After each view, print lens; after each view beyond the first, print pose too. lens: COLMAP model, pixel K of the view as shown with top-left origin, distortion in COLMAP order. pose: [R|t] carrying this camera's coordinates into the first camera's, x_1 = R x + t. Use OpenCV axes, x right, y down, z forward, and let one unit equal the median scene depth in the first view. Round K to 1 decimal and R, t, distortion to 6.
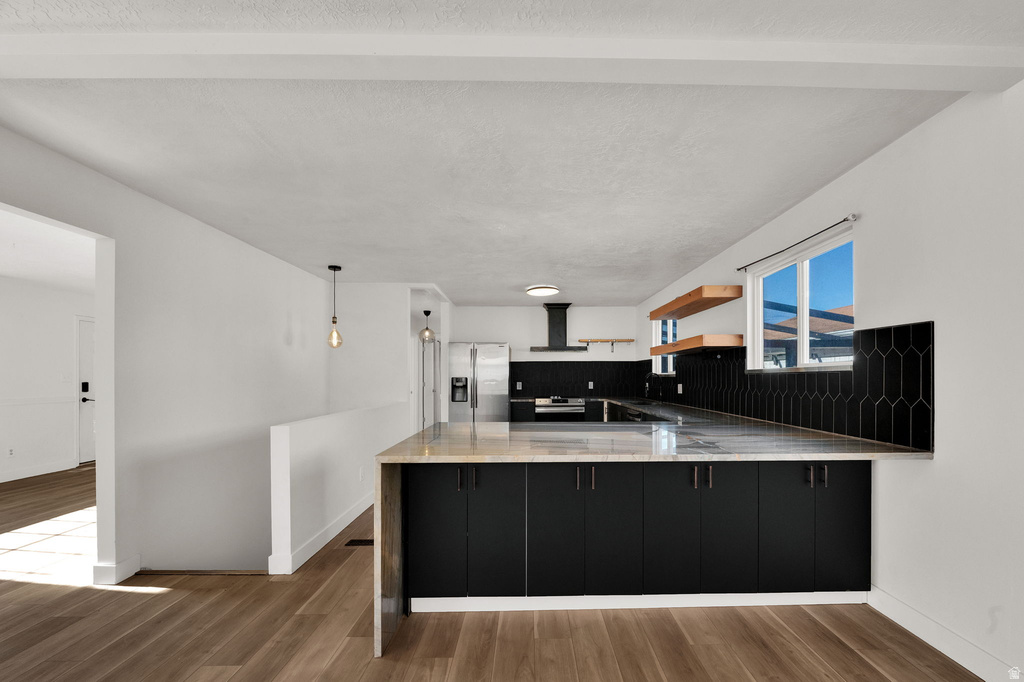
lens RADIAL K [[419.3, 0, 532.6], [0, 419.3, 379.0], [0, 0, 1]] dist [-0.000770, -0.000137]
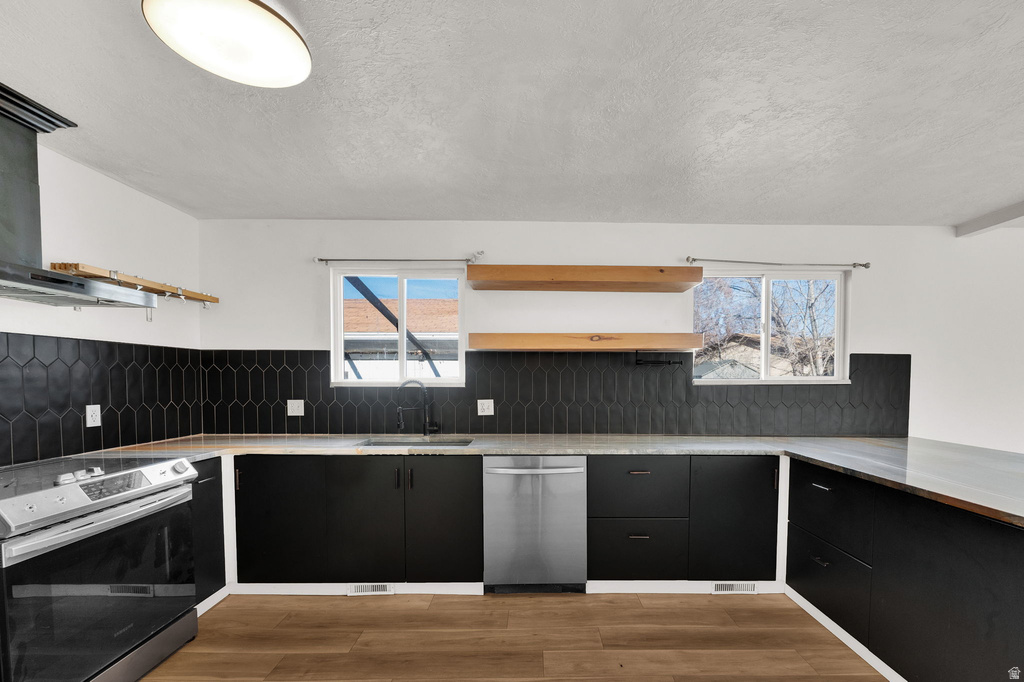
lens RADIAL K [[423.1, 0, 537.4], [0, 423.1, 398.1], [0, 0, 1]] dist [-0.002552, -0.000208]
pose [[0.001017, -0.044493, 0.999009, -0.204890], [0.000055, 0.999010, 0.044493, -0.013893], [-0.999999, 0.000010, 0.001018, 0.749240]]
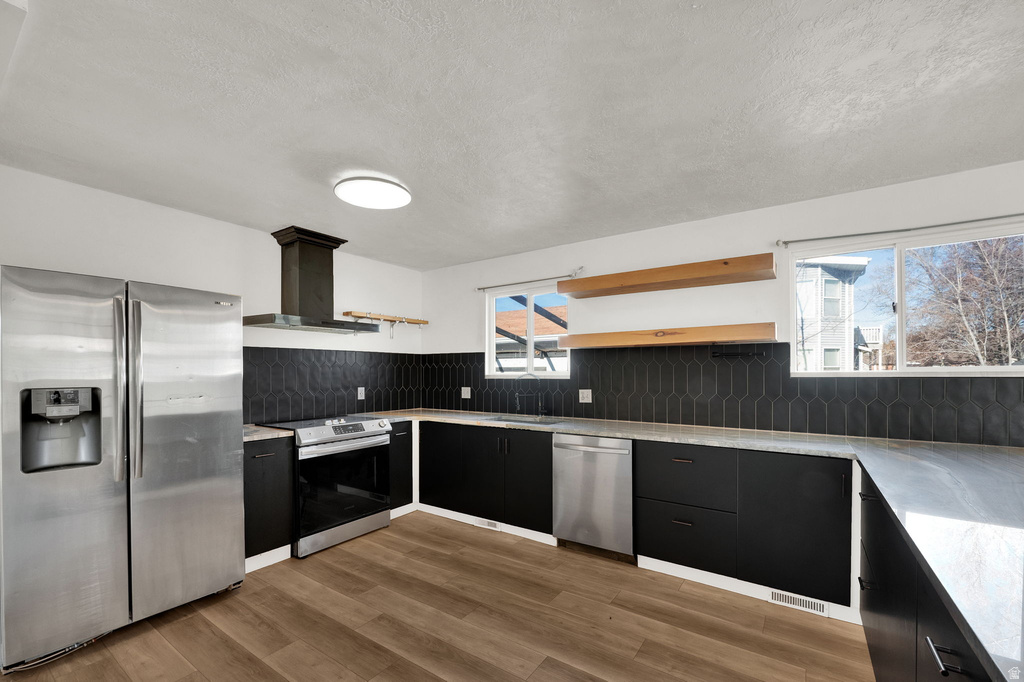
lens RADIAL K [[419.3, 0, 532.6], [0, 419.3, 379.0], [0, 0, 1]] dist [-0.000770, -0.000137]
pose [[0.557816, -0.012689, 0.829867, -0.233995], [0.003047, 0.999908, 0.013241, -0.012659], [-0.829959, -0.004858, 0.557803, 0.548517]]
